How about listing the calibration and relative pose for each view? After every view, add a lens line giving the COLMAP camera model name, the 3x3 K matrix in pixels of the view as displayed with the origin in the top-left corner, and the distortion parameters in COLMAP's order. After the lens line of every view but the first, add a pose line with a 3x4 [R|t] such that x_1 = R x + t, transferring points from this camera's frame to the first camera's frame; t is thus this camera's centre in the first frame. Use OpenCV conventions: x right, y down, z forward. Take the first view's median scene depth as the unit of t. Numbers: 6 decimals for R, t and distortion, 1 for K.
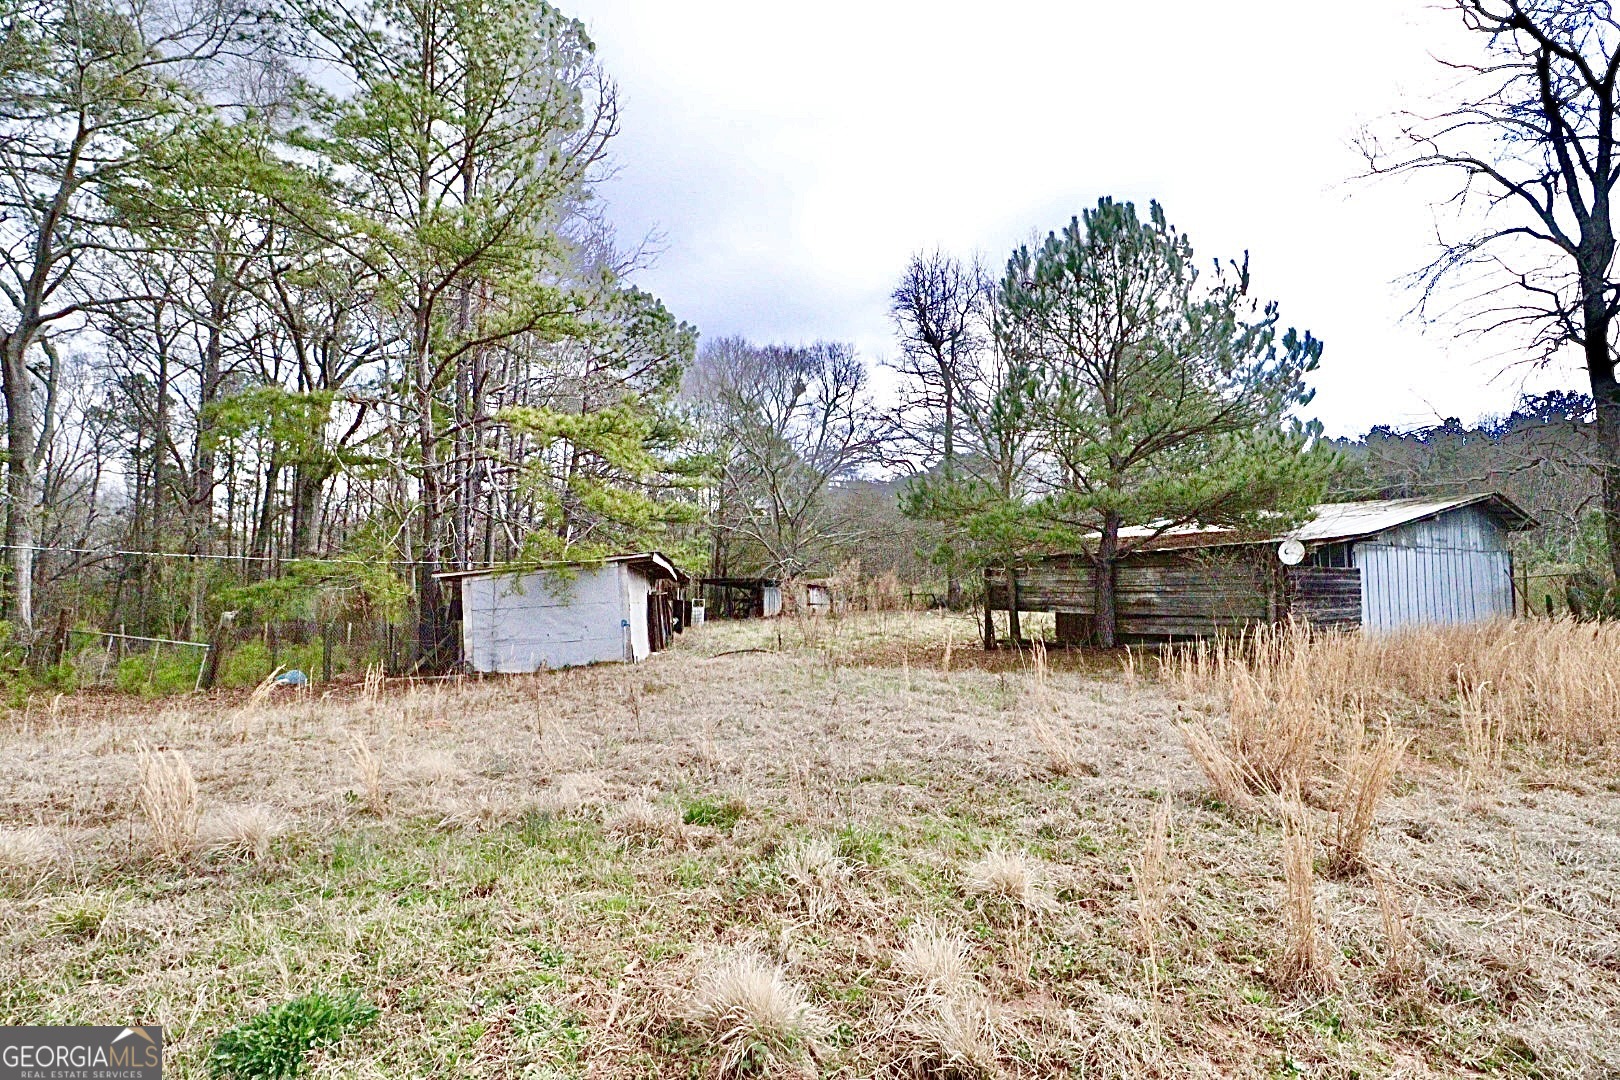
lens RADIAL K [[746.7, 0, 812.7], [0, 746.7, 546.9], [0, 0, 1]] dist [0.027372, -0.024794]
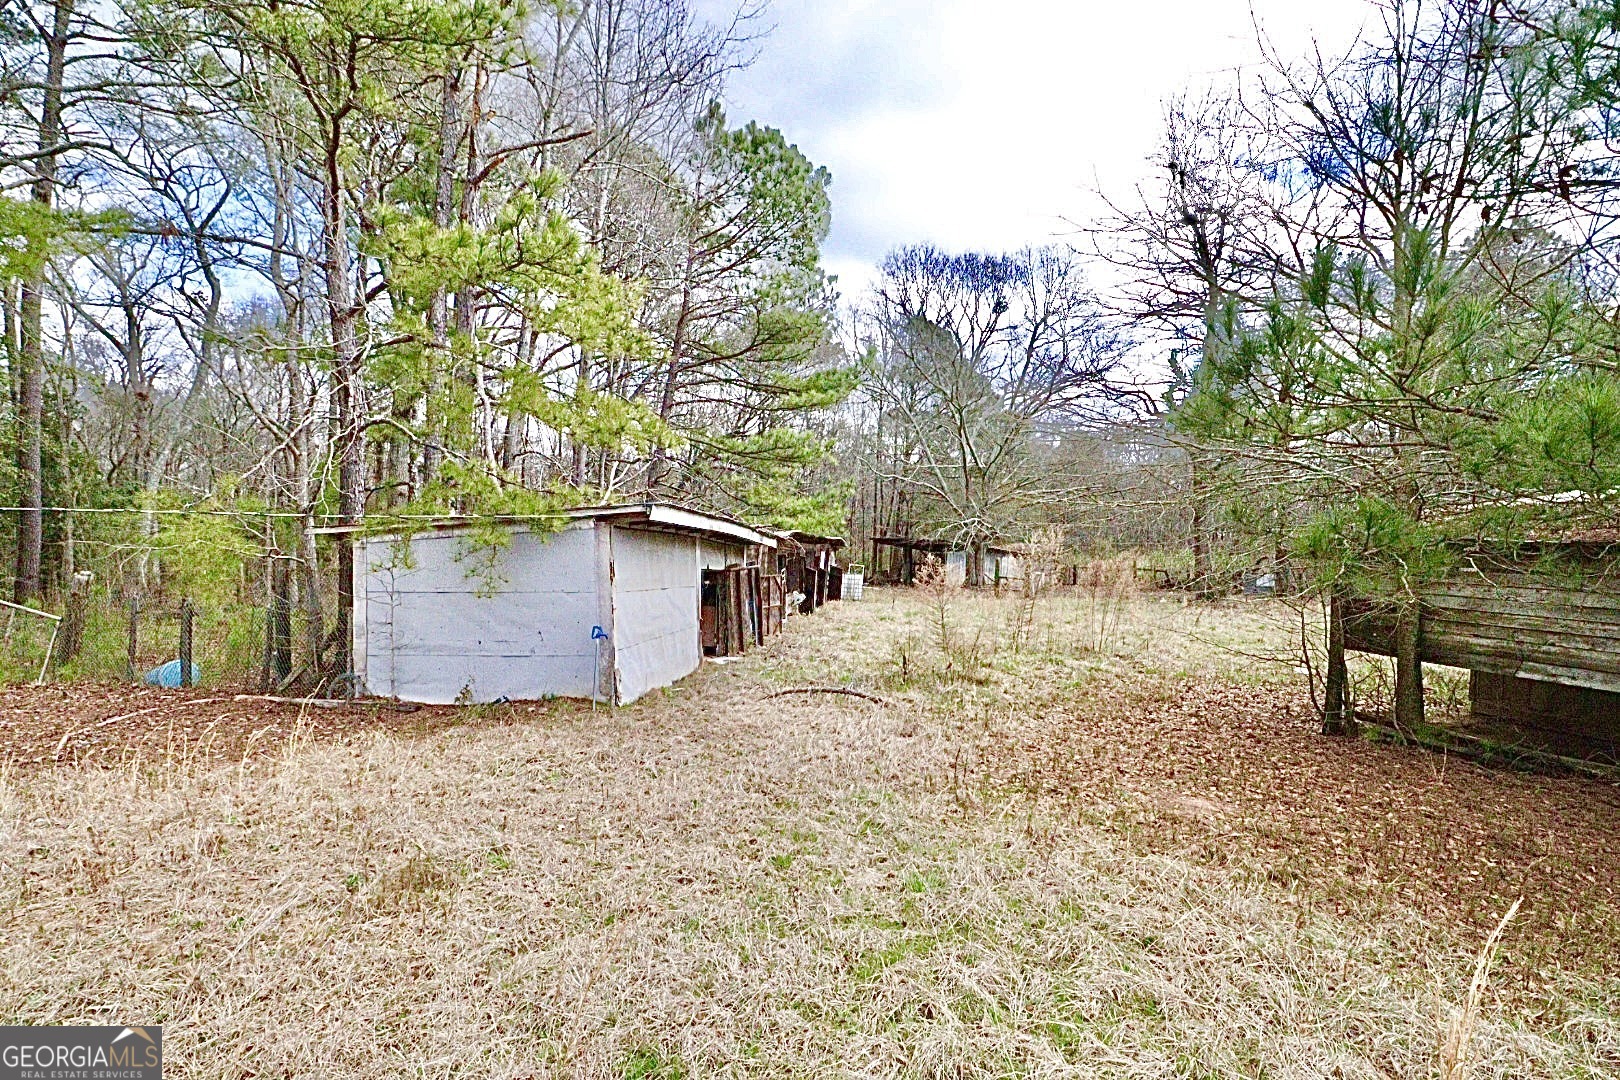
lens RADIAL K [[746.7, 0, 812.7], [0, 746.7, 546.9], [0, 0, 1]] dist [0.027372, -0.024794]
pose [[0.963830, 0.048851, -0.262002, 0.013790], [-0.032773, 0.997321, 0.065391, -0.000363], [0.264495, -0.054439, 0.962849, 0.188305]]
